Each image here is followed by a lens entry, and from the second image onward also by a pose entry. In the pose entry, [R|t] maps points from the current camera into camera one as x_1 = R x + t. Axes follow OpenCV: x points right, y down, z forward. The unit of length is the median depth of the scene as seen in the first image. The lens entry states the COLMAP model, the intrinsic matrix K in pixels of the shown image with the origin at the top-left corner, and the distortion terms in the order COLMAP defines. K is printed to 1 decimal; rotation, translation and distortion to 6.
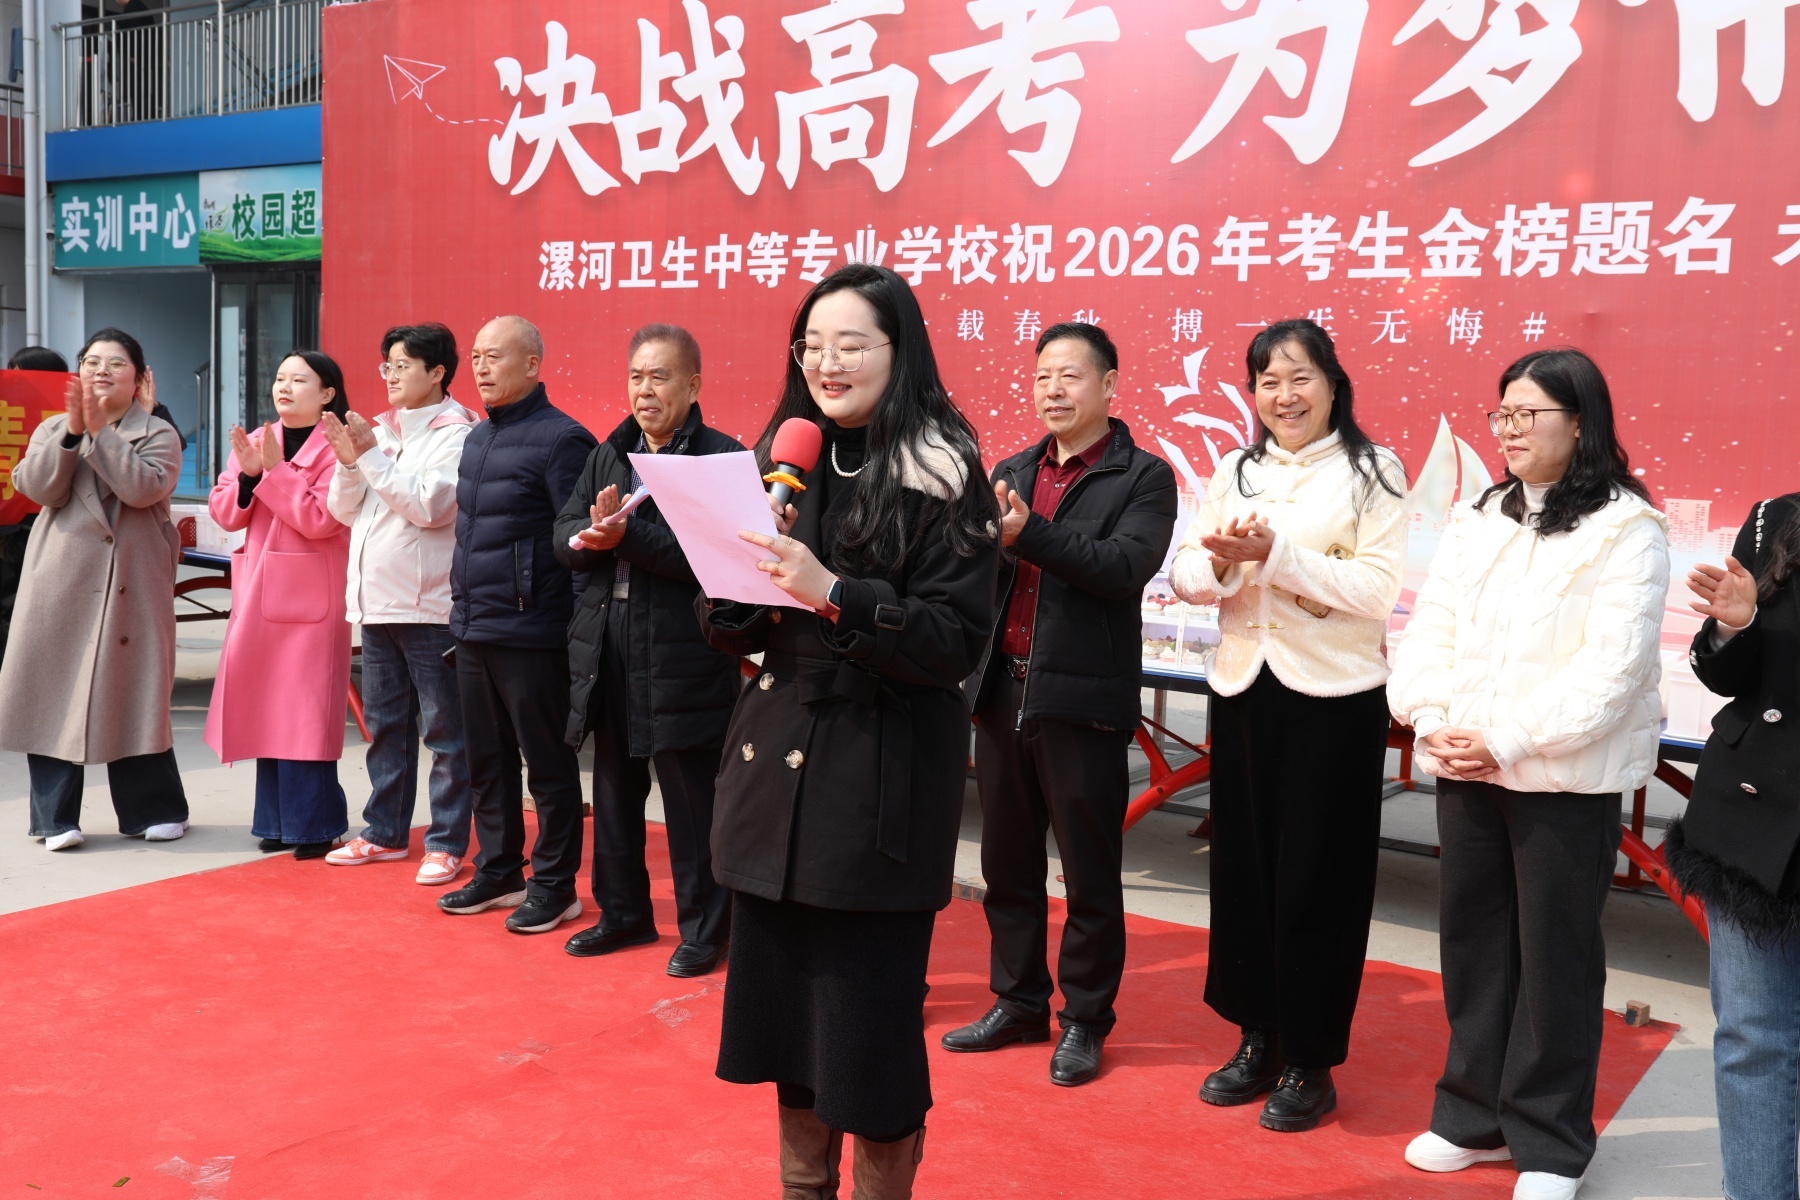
lens RADIAL K [[1780.6, 0, 900.0], [0, 1780.6, 600.0], [0, 0, 1]] dist [-0.051185, 0.167568]
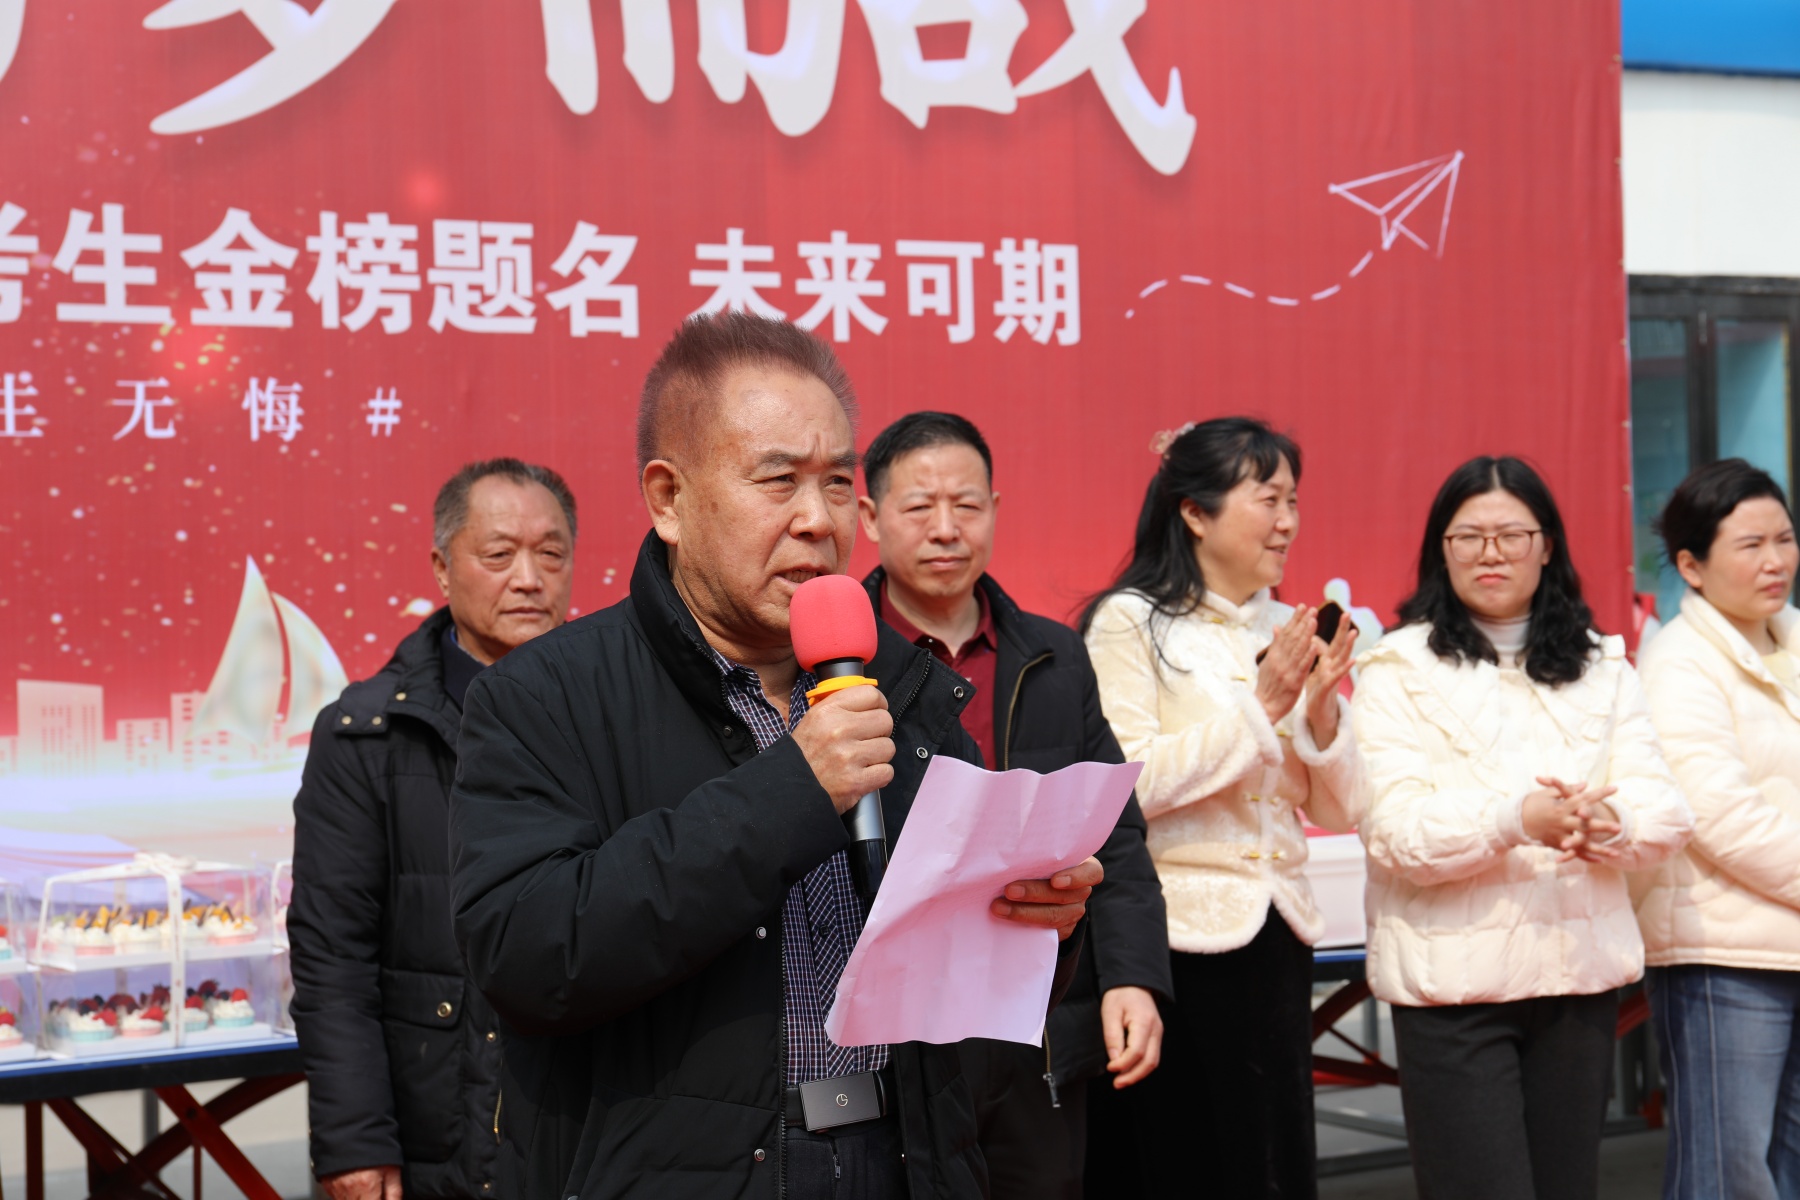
lens RADIAL K [[3206.3, 0, 805.1], [0, 3206.3, 608.4], [0, 0, 1]] dist [0.172482, 0.178833]
pose [[0.440151, -0.050200, 0.896519, -0.558685], [0.131550, 0.991268, -0.009079, -0.053702], [-0.888235, 0.121933, 0.442911, 0.362415]]
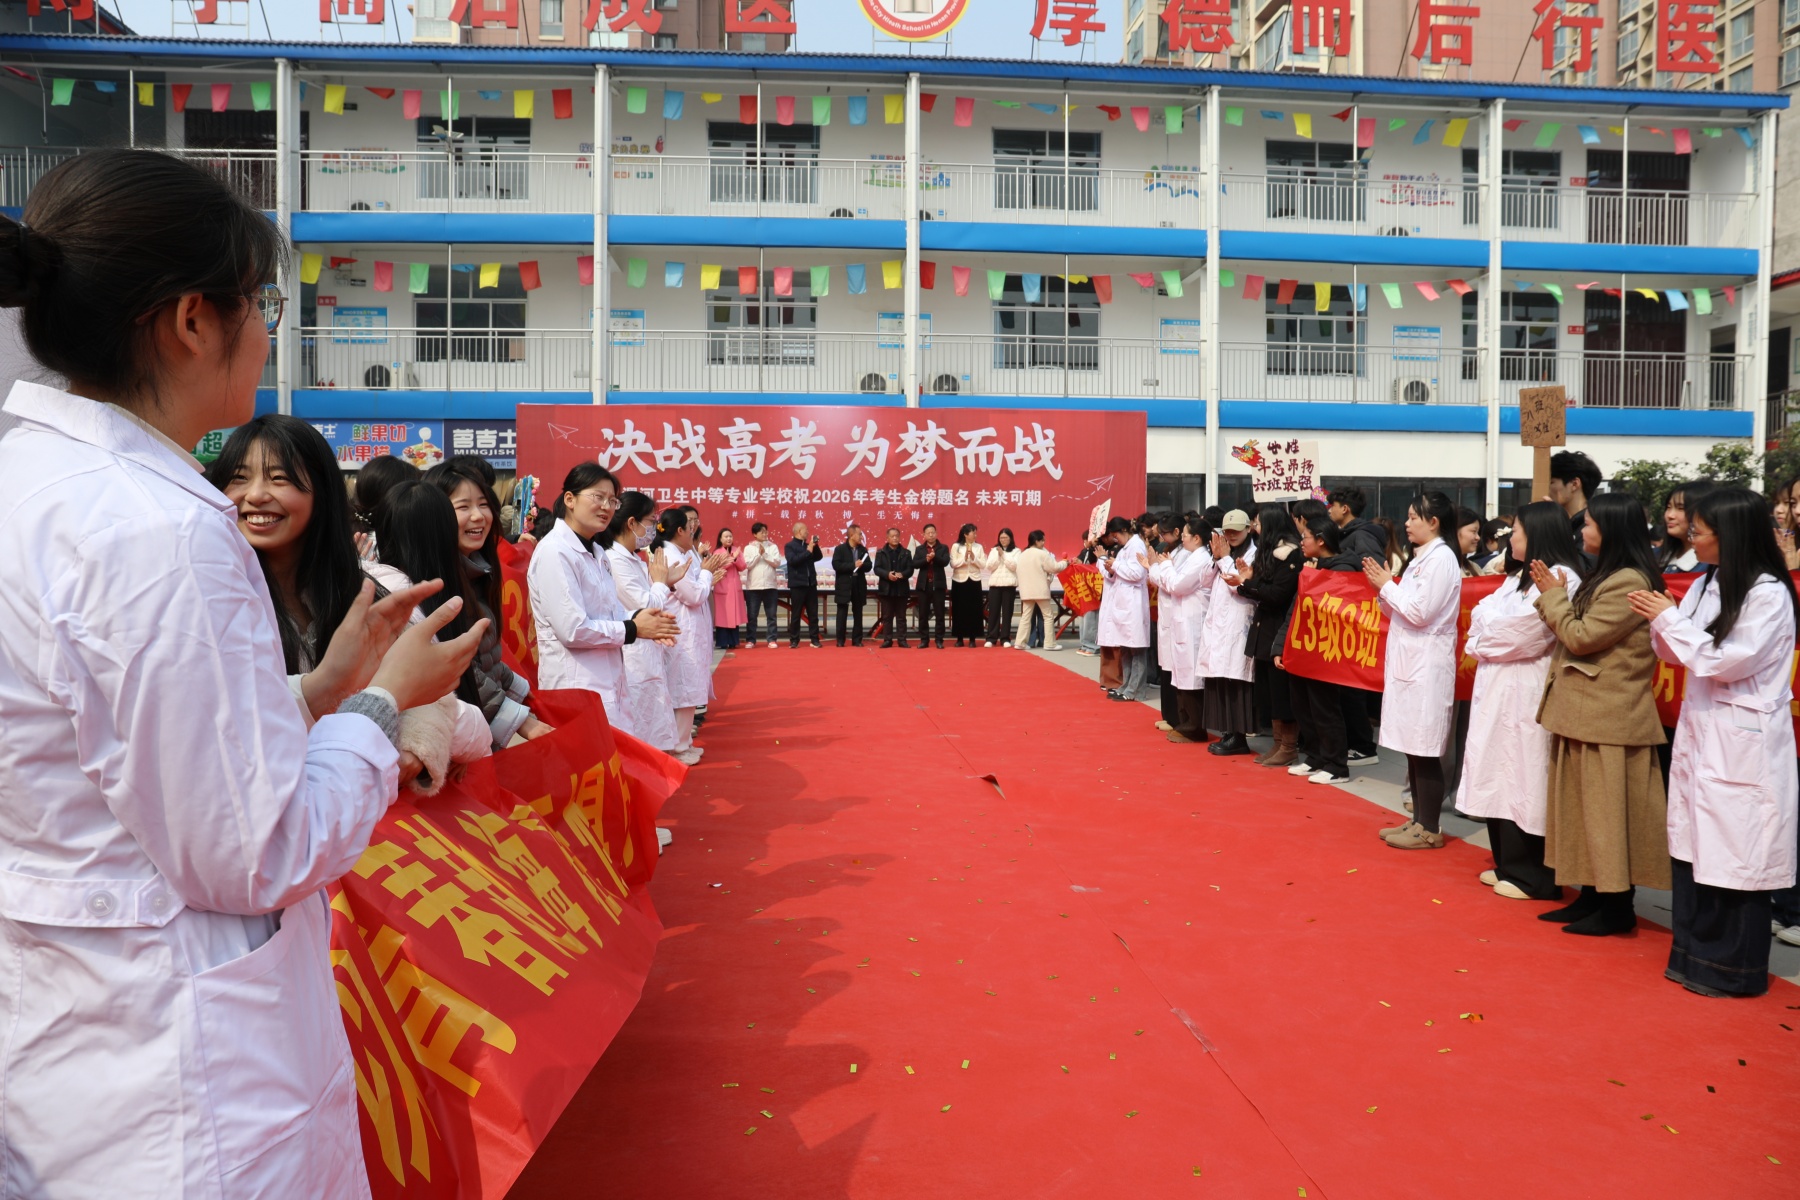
lens RADIAL K [[1191.4, 0, 896.9], [0, 1191.4, 606.7], [0, 0, 1]] dist [-0.103270, 0.073183]
pose [[0.781627, -0.066698, 0.620170, -1.571715], [0.084805, 0.996398, 0.000277, 0.071190], [-0.617954, 0.052377, 0.784467, -1.302704]]
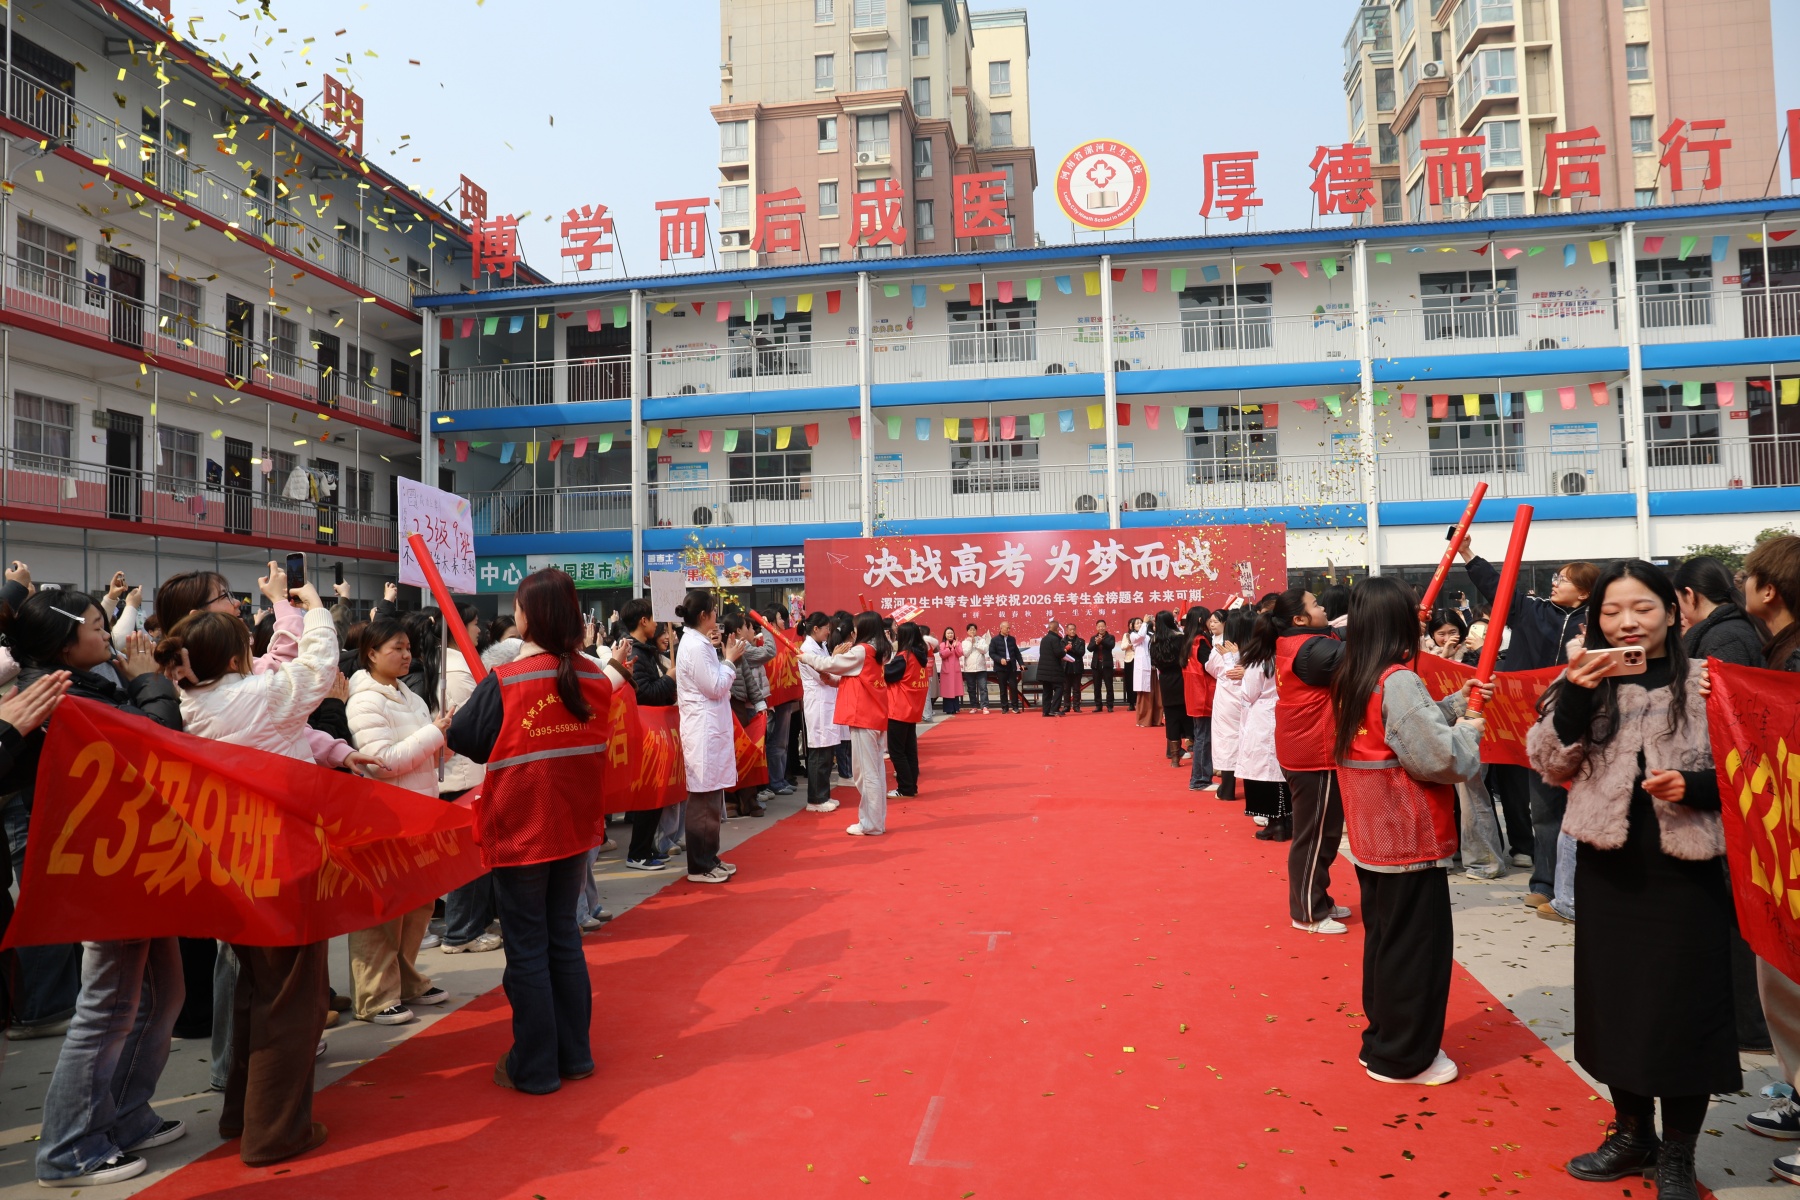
lens RADIAL K [[1191.4, 0, 896.9], [0, 1191.4, 606.7], [0, 0, 1]] dist [-0.103270, 0.073183]
pose [[0.905499, -0.048570, 0.421559, -1.896184], [0.097256, 0.990739, -0.094755, 0.130813], [-0.413053, 0.126800, 0.901837, -2.200476]]
